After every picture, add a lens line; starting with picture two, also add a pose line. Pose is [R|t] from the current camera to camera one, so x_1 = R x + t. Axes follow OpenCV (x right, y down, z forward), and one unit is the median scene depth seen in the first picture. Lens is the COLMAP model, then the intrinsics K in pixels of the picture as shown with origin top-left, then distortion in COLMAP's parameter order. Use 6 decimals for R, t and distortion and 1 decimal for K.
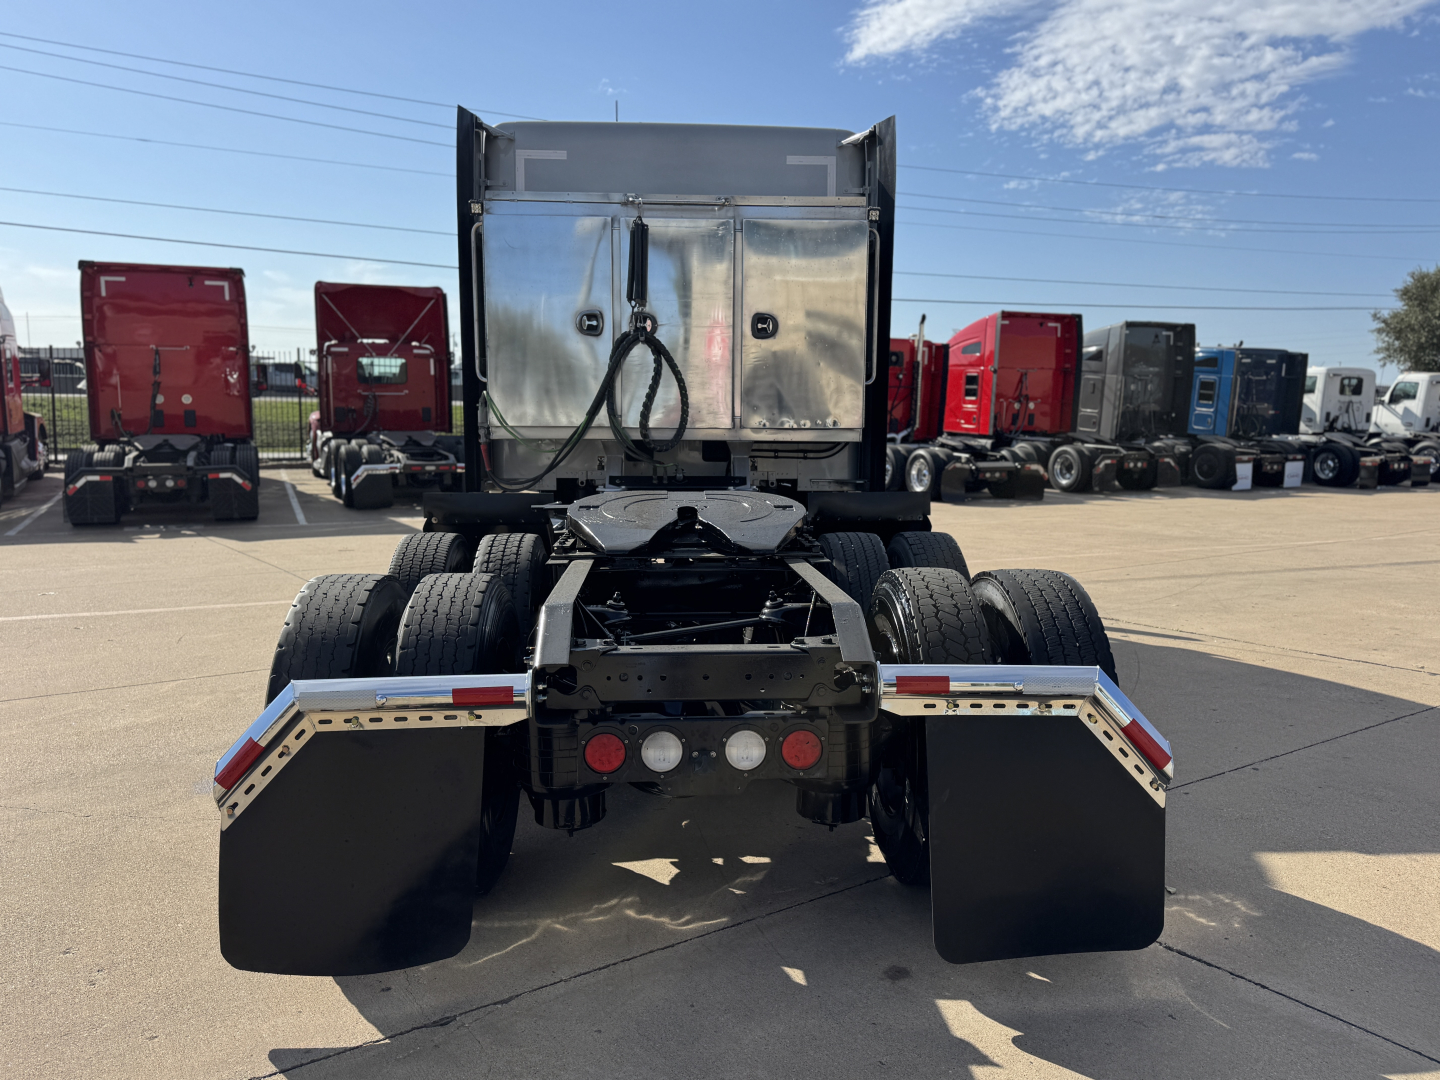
lens RADIAL K [[1163.8, 0, 727.1], [0, 1163.8, 544.9], [0, 0, 1]] dist [0.042146, -0.059212]
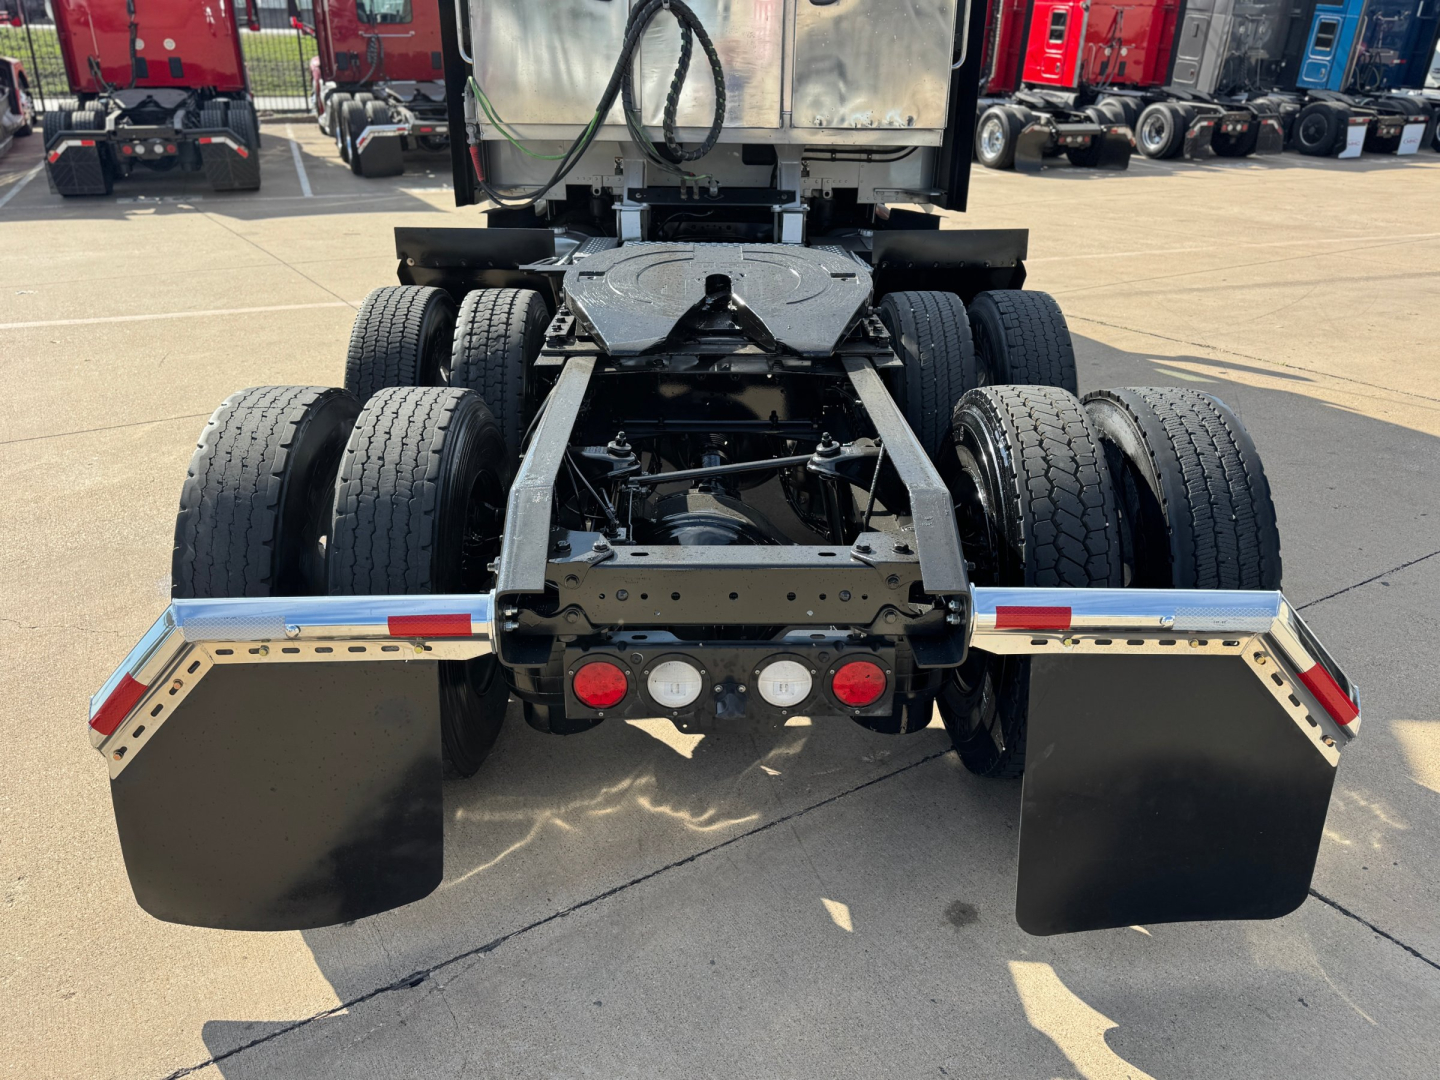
lens RADIAL K [[1163.8, 0, 719.4], [0, 1163.8, 589.6], [0, 0, 1]] dist [0.042146, -0.059212]
pose [[0.999075, 0.022513, -0.036625, -0.000497], [-0.009814, 0.948855, 0.315560, -0.091557], [0.041856, -0.314909, 0.948199, 0.230413]]
